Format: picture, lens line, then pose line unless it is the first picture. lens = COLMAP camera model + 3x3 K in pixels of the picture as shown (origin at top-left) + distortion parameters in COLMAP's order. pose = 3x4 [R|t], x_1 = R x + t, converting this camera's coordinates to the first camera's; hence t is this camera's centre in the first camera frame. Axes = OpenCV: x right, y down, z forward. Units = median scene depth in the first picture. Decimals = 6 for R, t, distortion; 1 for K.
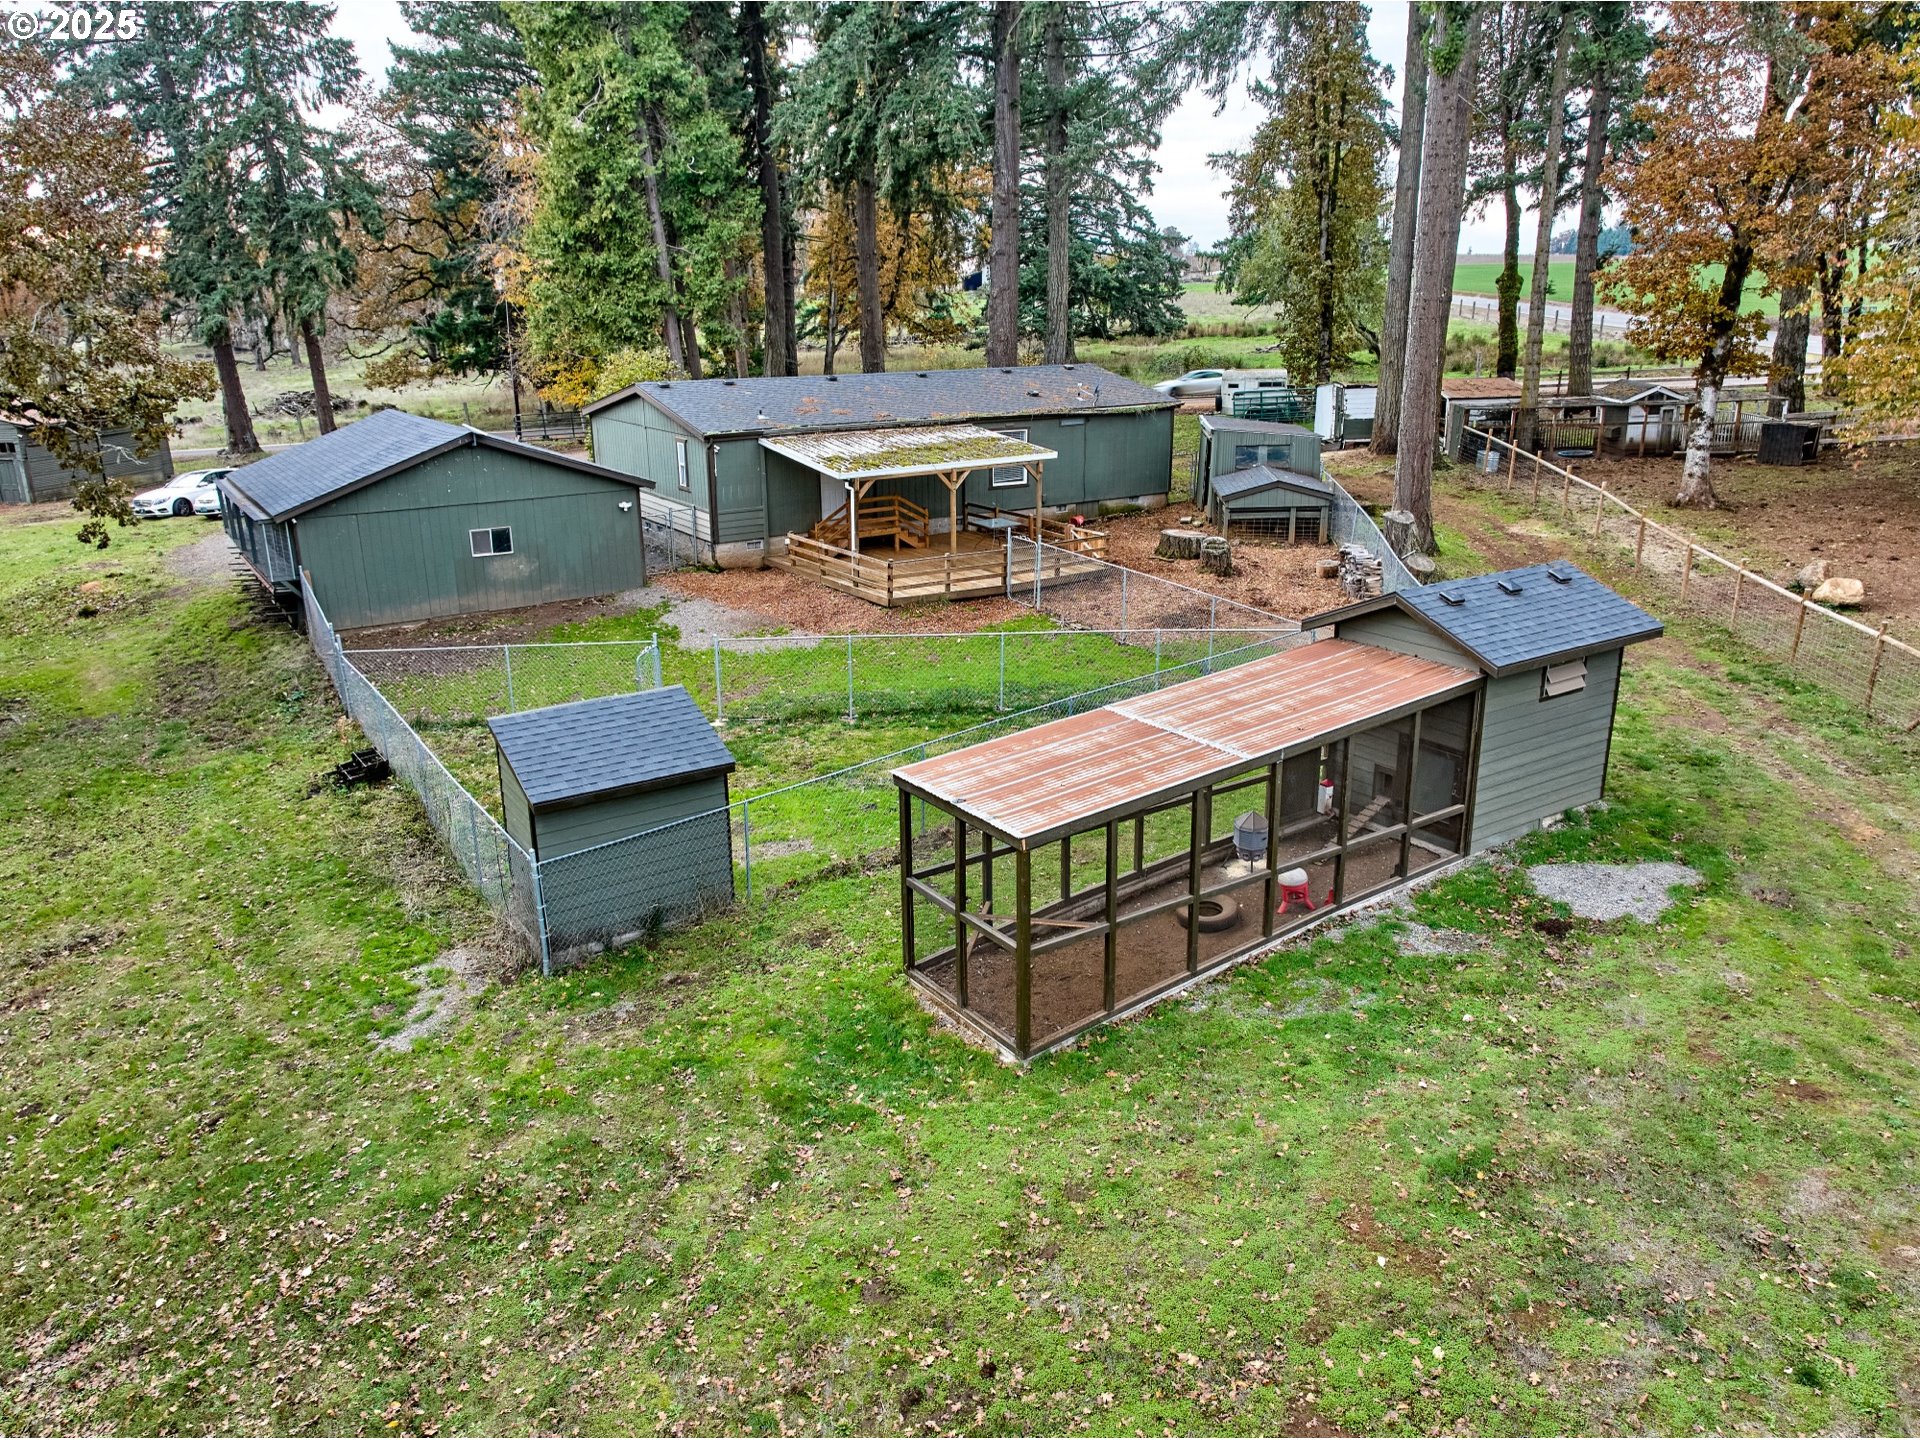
lens RADIAL K [[1351.3, 0, 961.5], [0, 1351.3, 720.4], [0, 0, 1]] dist [0.008094, -0.004171]
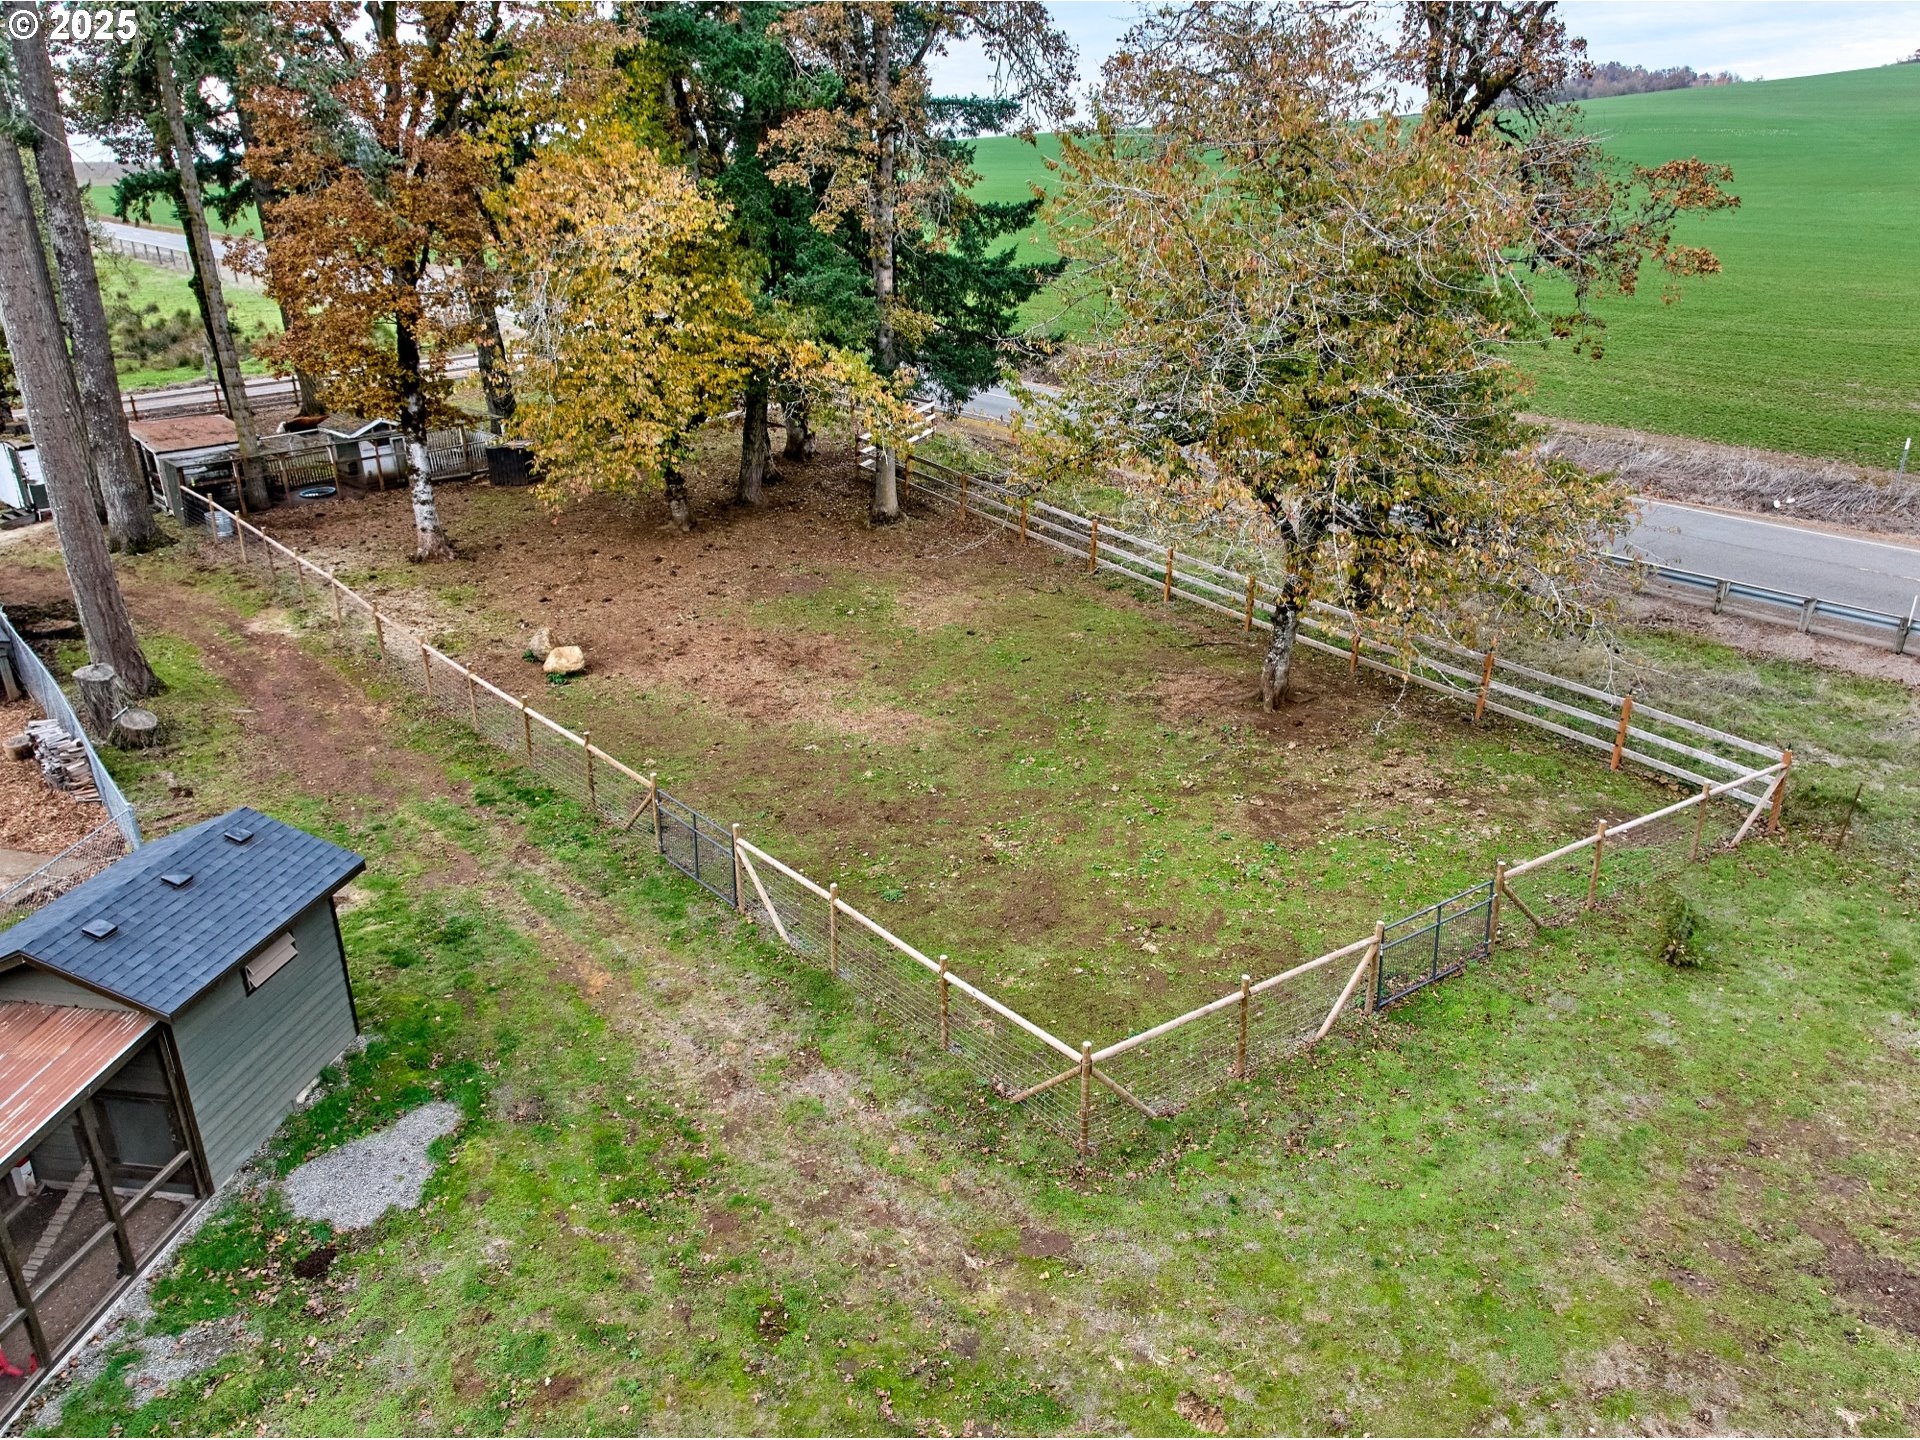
lens RADIAL K [[1351.3, 0, 959.6], [0, 1351.3, 719.5], [0, 0, 1]] dist [0.008094, -0.004171]
pose [[0.688886, -0.264083, 0.675053, 0.163887], [0.216615, 0.963720, 0.155956, -0.196272], [-0.691747, 0.038790, 0.721097, 0.007564]]
